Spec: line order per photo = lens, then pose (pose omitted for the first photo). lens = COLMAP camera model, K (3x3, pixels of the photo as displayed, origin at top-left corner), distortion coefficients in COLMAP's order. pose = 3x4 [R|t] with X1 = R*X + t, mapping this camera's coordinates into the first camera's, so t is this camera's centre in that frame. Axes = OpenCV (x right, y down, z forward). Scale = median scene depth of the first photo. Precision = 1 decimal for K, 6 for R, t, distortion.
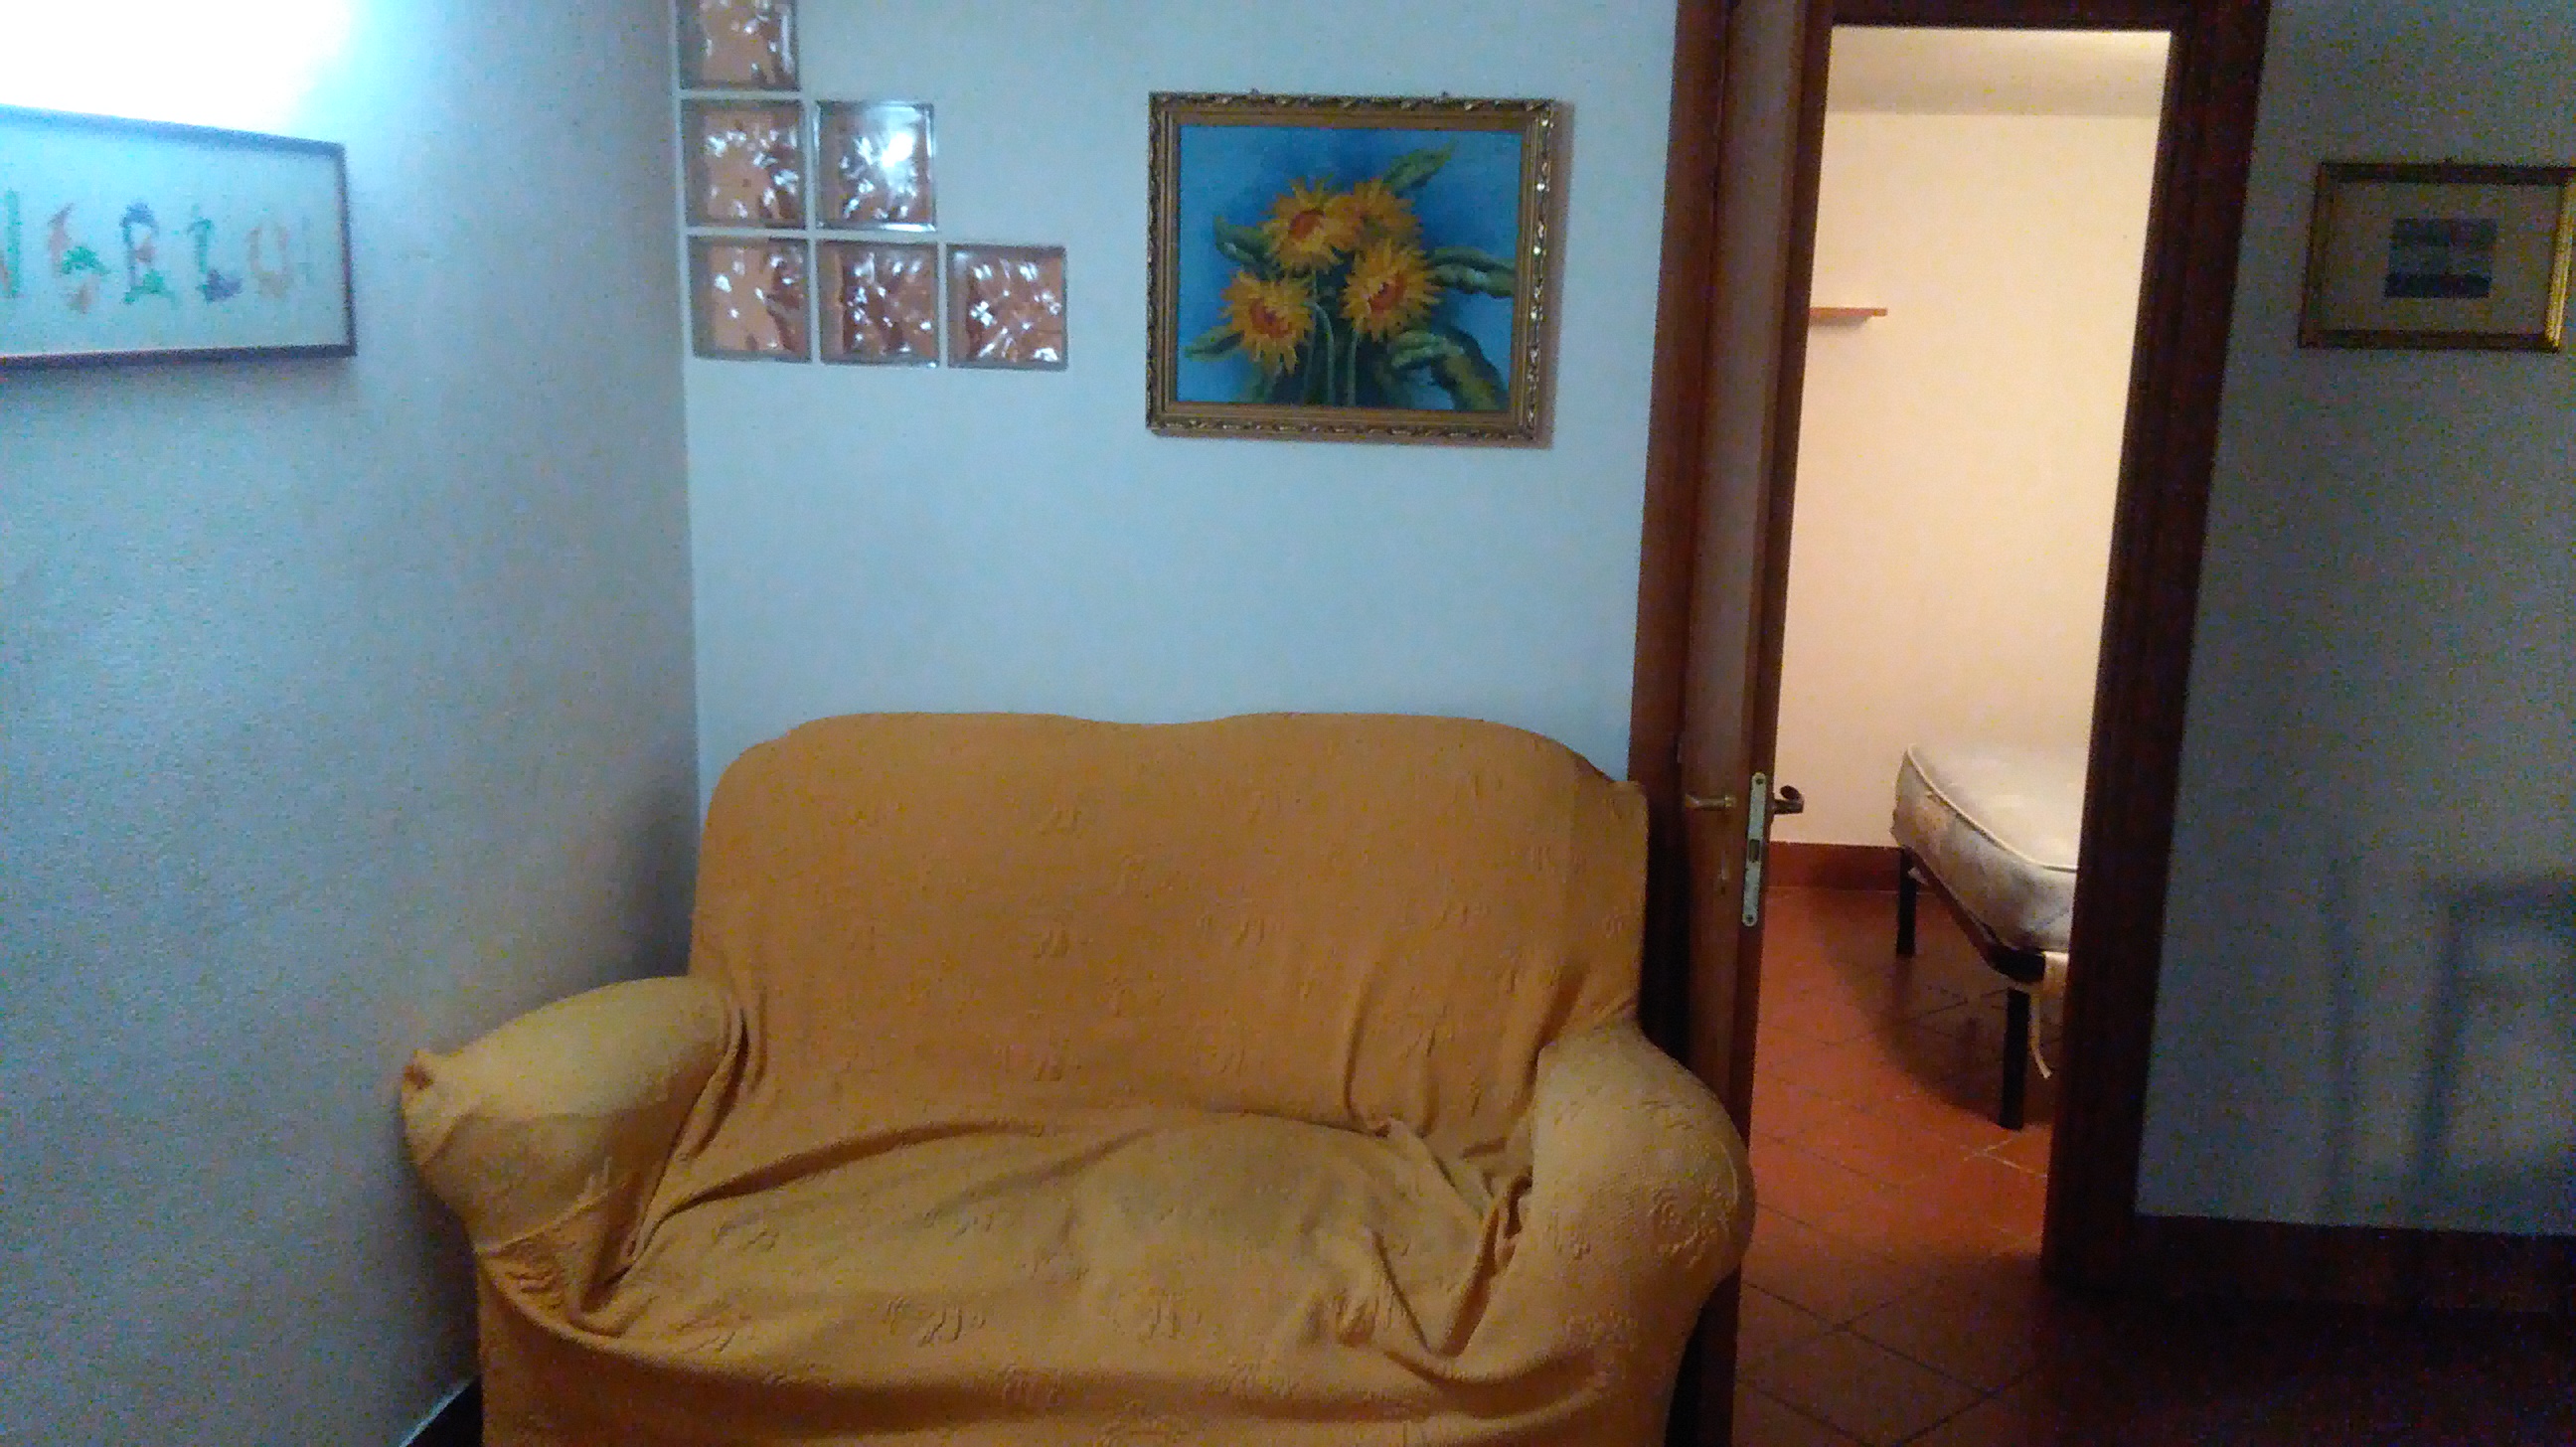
lens RADIAL K [[2110.4, 0, 1289.3], [0, 2110.4, 765.2], [0, 0, 1]] dist [0.085610, -0.114984]
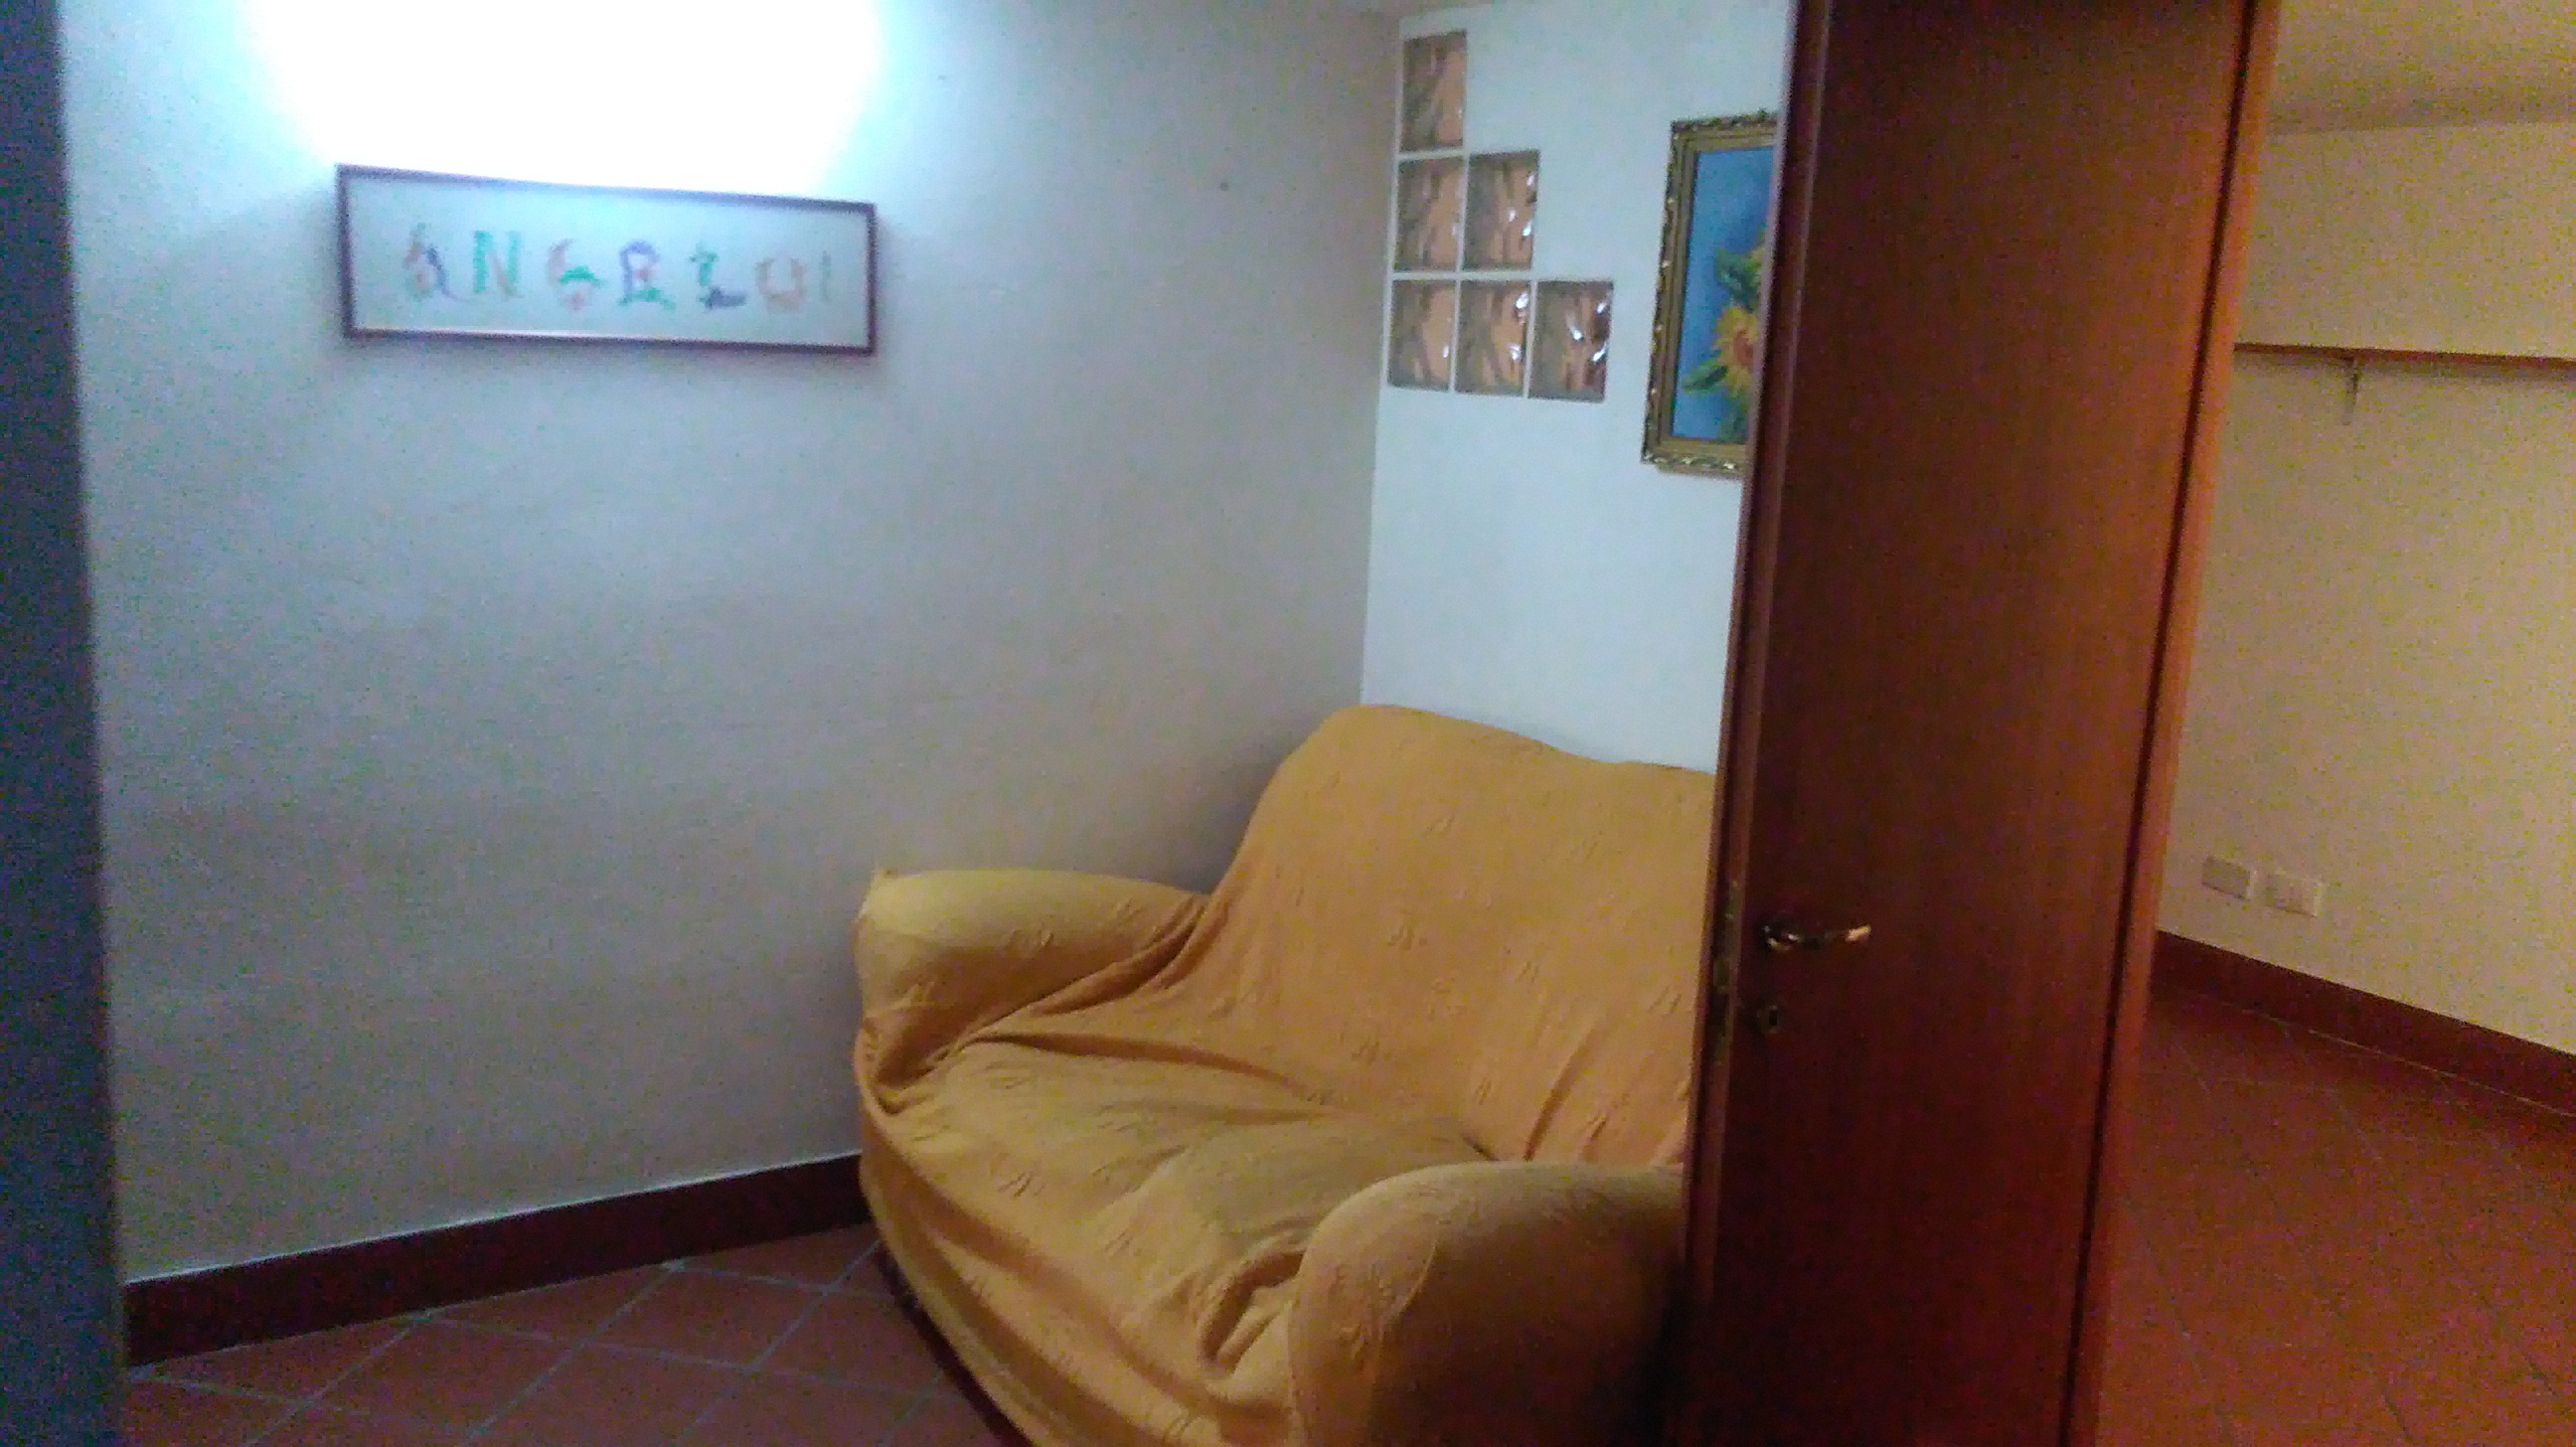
lens RADIAL K [[2069.5, 0, 1293.8], [0, 2069.5, 751.6], [0, 0, 1]] dist [0.108758, -0.202530]
pose [[0.609385, 0.159579, -0.776649, 0.618078], [-0.196991, 0.979295, 0.046651, -0.041355], [0.768013, 0.124564, 0.628204, 0.290928]]
